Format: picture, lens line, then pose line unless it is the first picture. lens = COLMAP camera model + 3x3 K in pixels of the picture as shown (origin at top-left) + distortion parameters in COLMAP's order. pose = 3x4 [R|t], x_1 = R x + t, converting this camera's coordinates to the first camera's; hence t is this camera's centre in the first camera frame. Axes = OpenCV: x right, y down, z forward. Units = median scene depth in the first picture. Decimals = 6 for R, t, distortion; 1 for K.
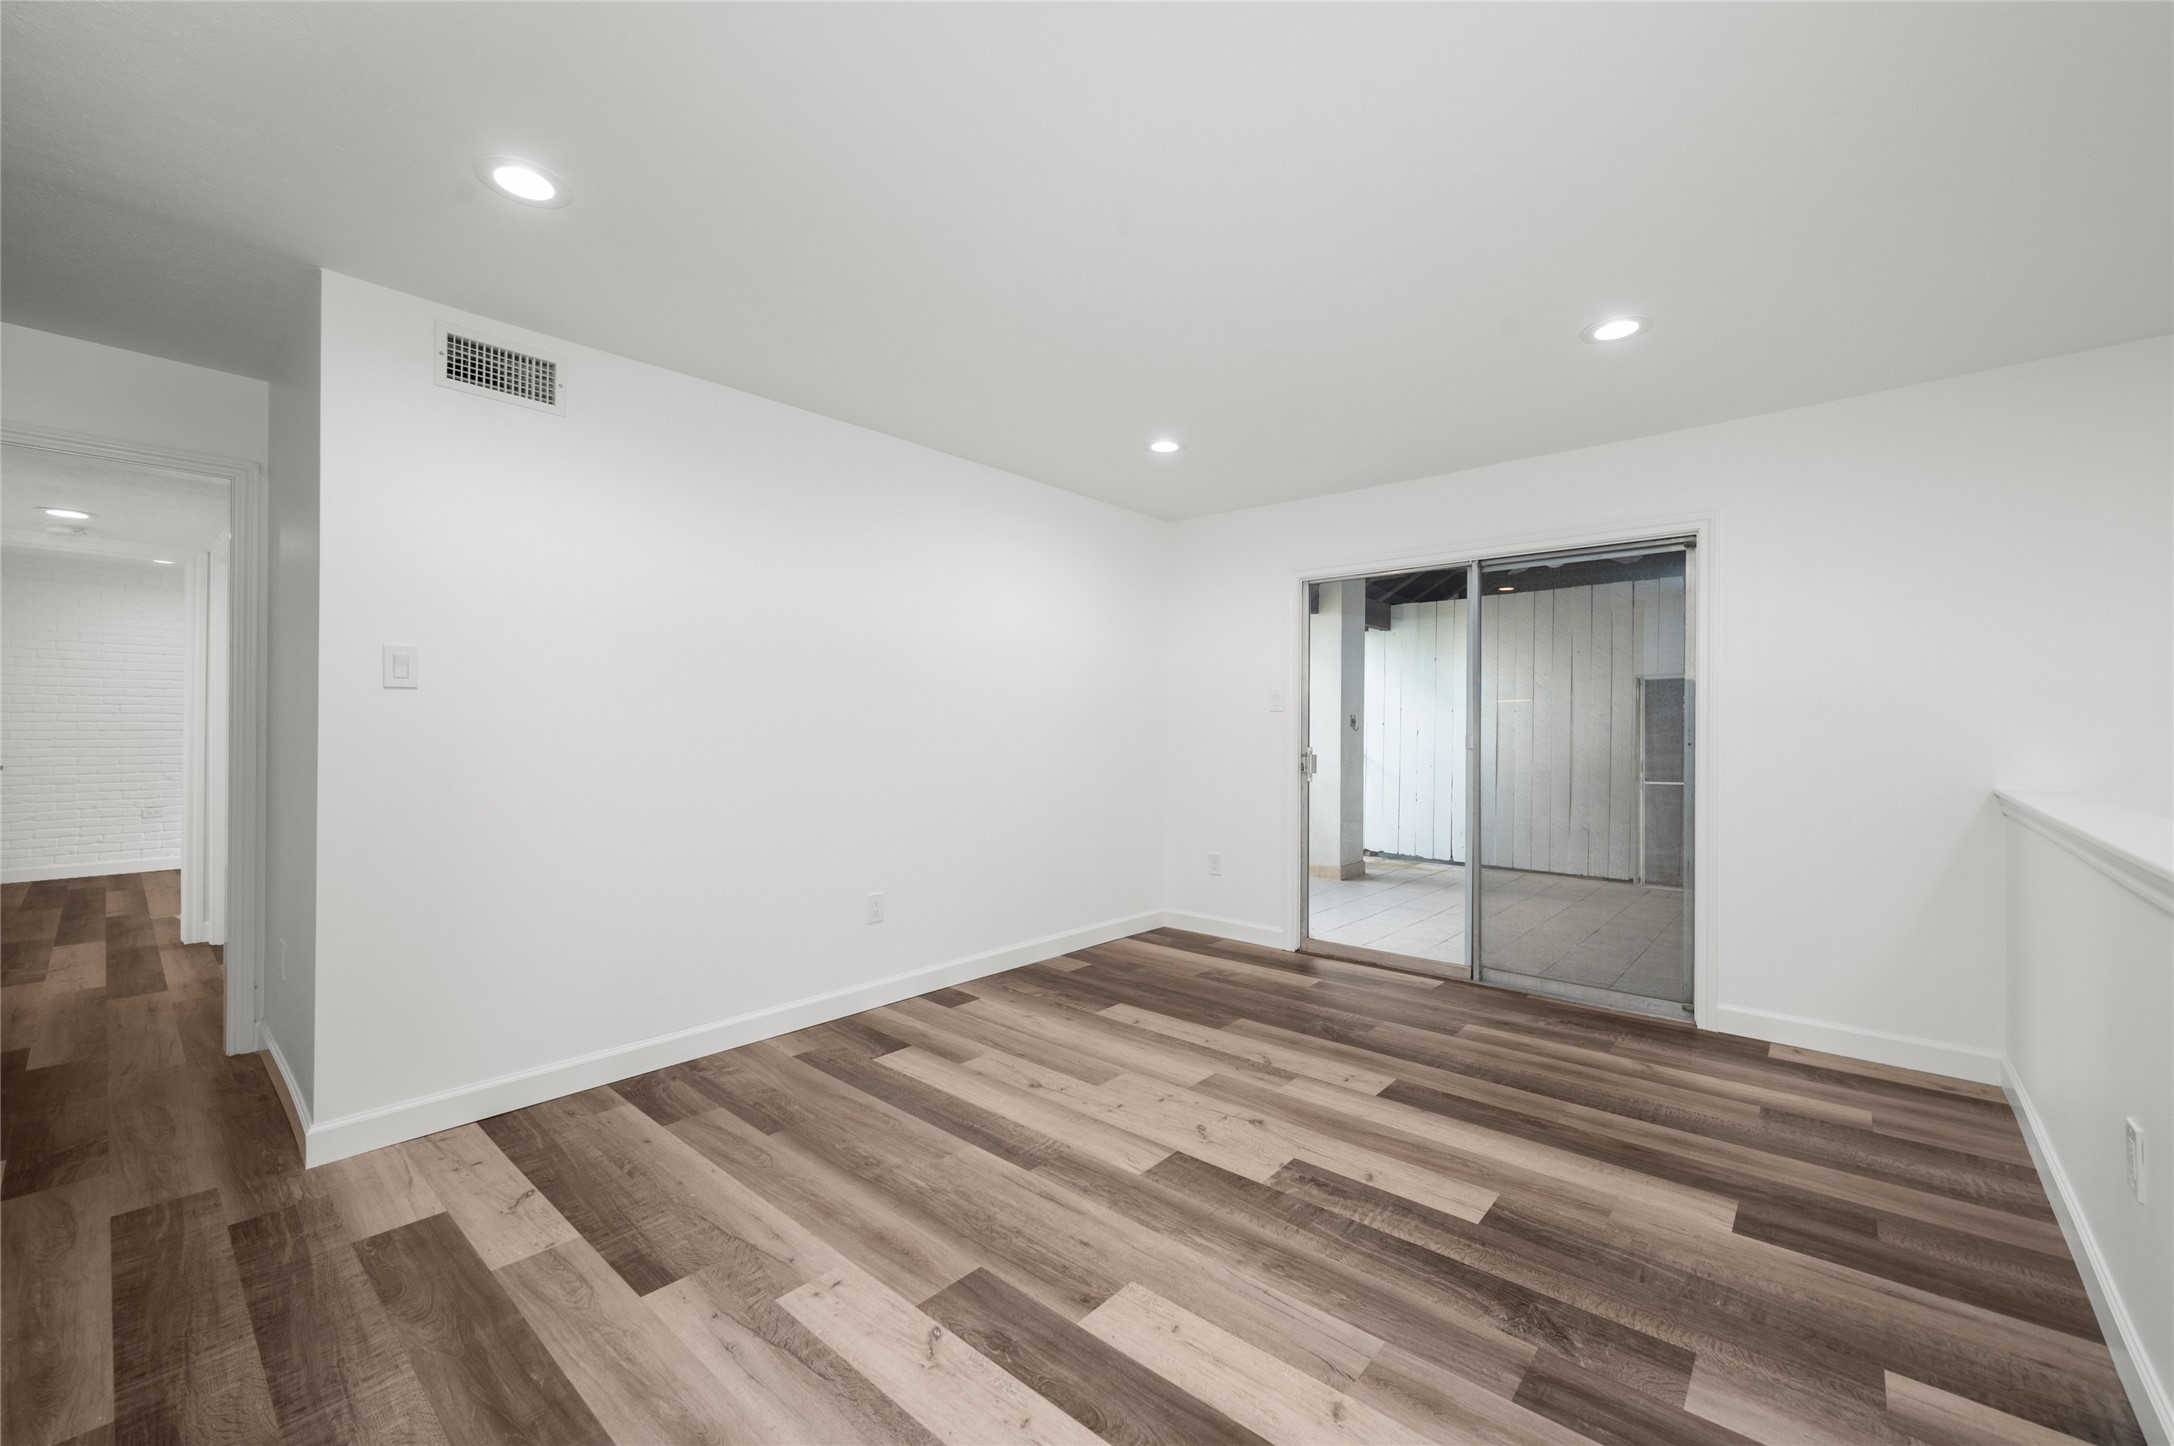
lens RADIAL K [[870.3, 0, 1089.0], [0, 870.3, 731.8], [0, 0, 1]] dist [0.000284, -0.000003]
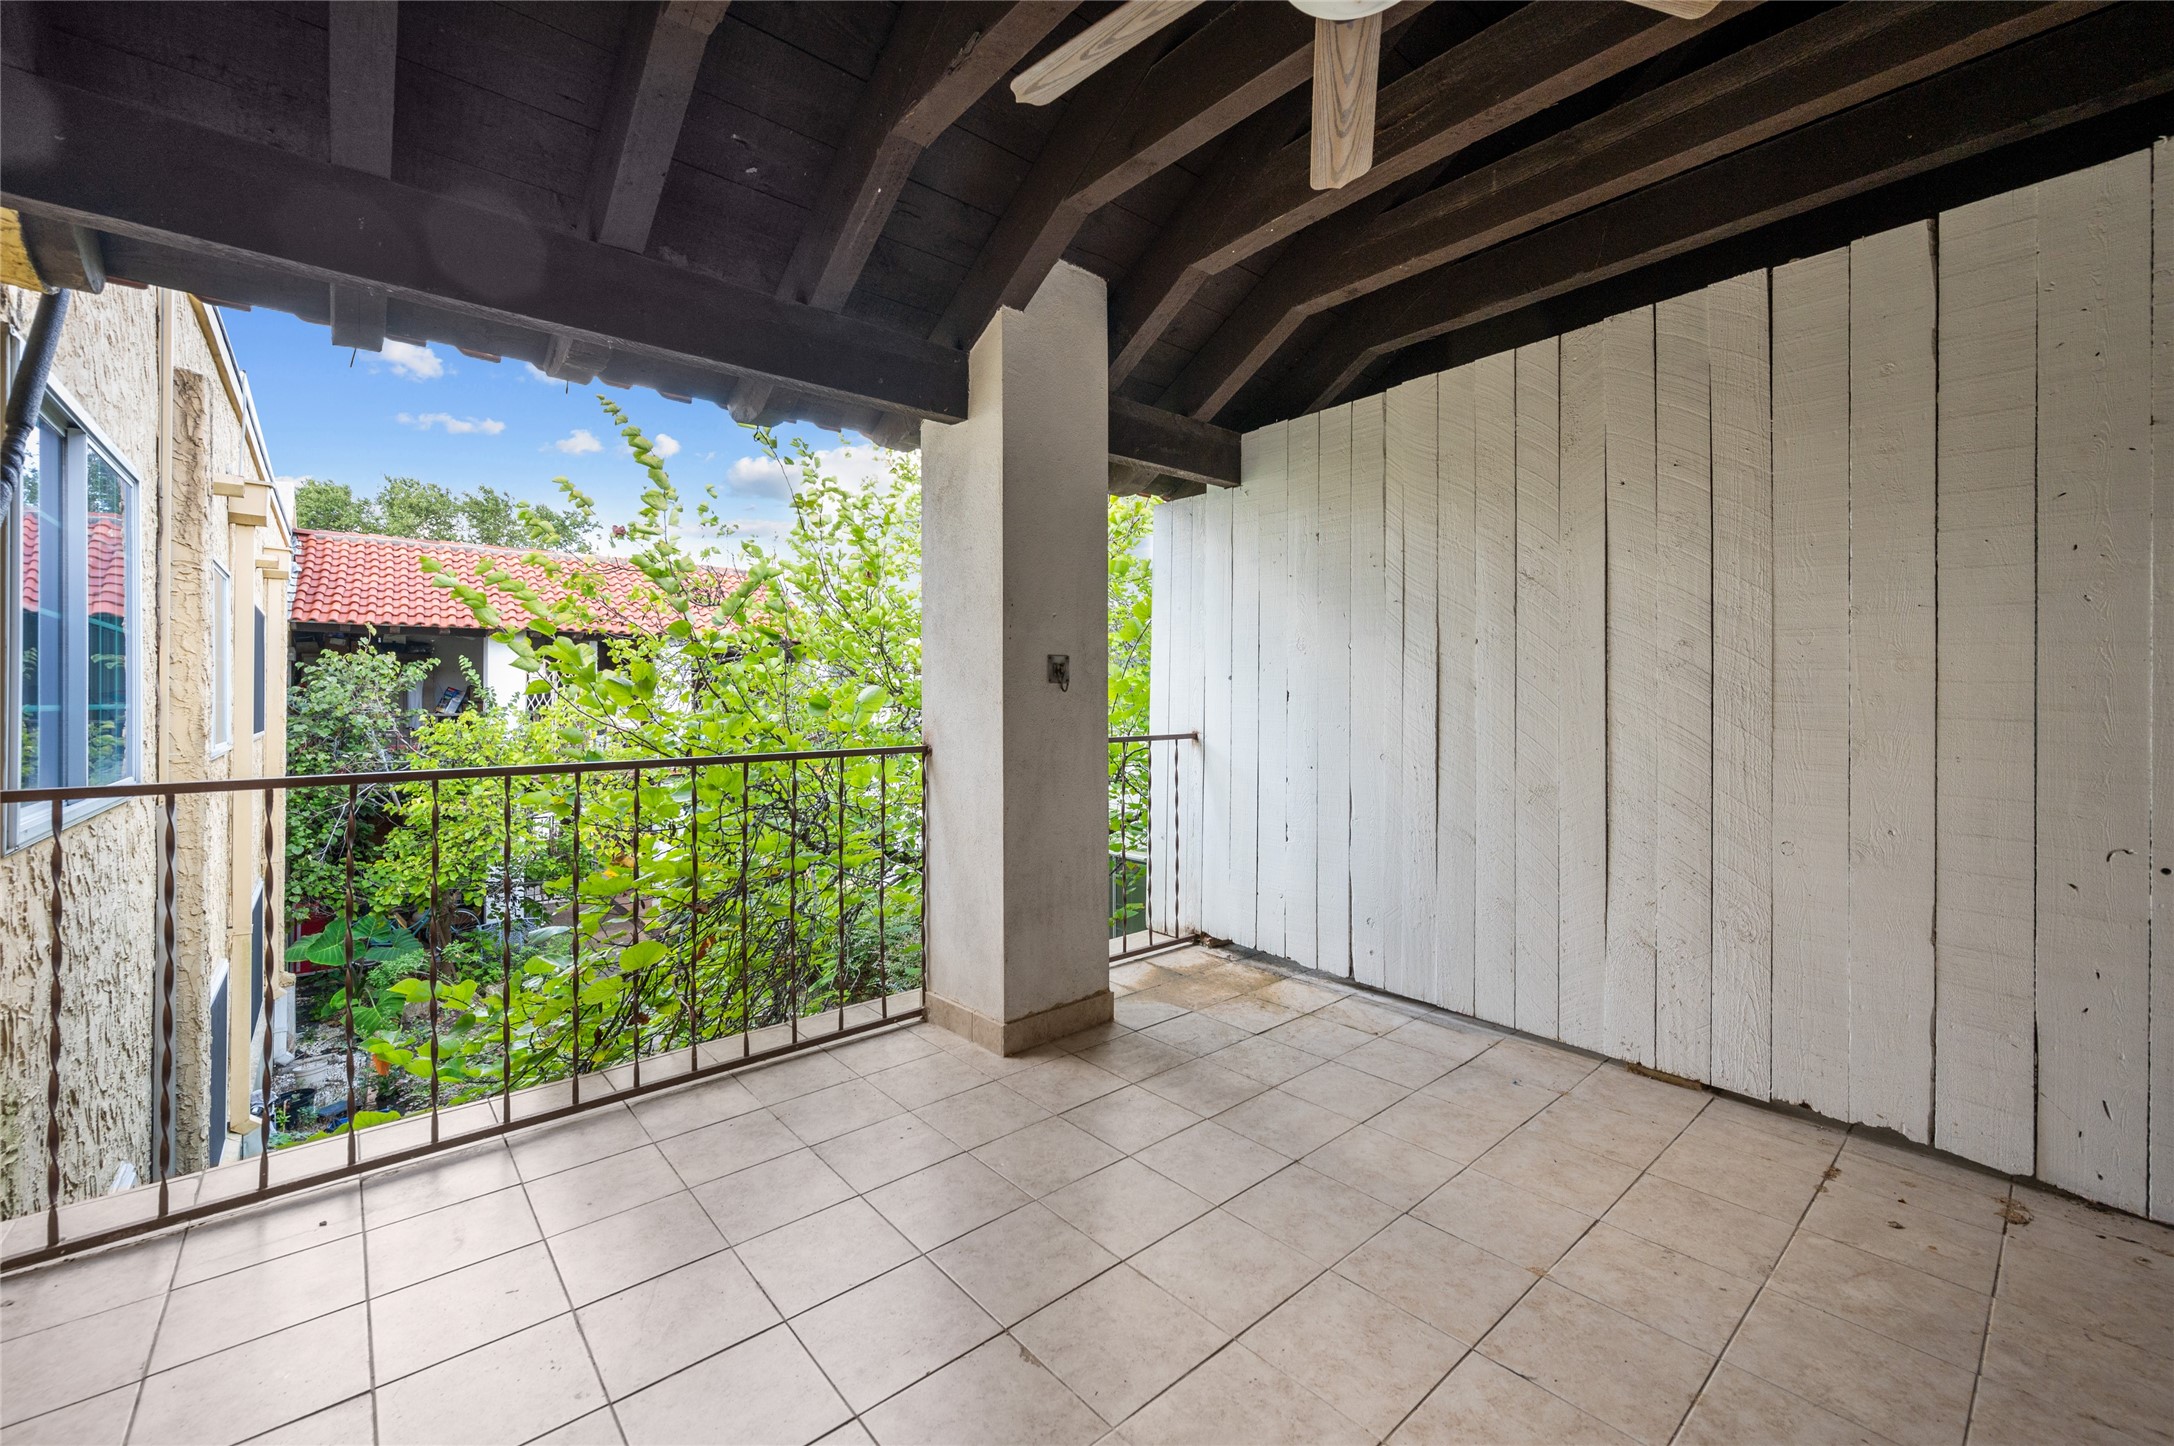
lens RADIAL K [[870.3, 0, 1083.3], [0, 870.3, 701.4], [0, 0, 1]] dist [0.000284, -0.000003]
pose [[0.988959, -0.003457, -0.148147, 0.372444], [0.002228, 0.999962, -0.008457, 0.007204], [0.148170, 0.008034, 0.988929, 0.568943]]
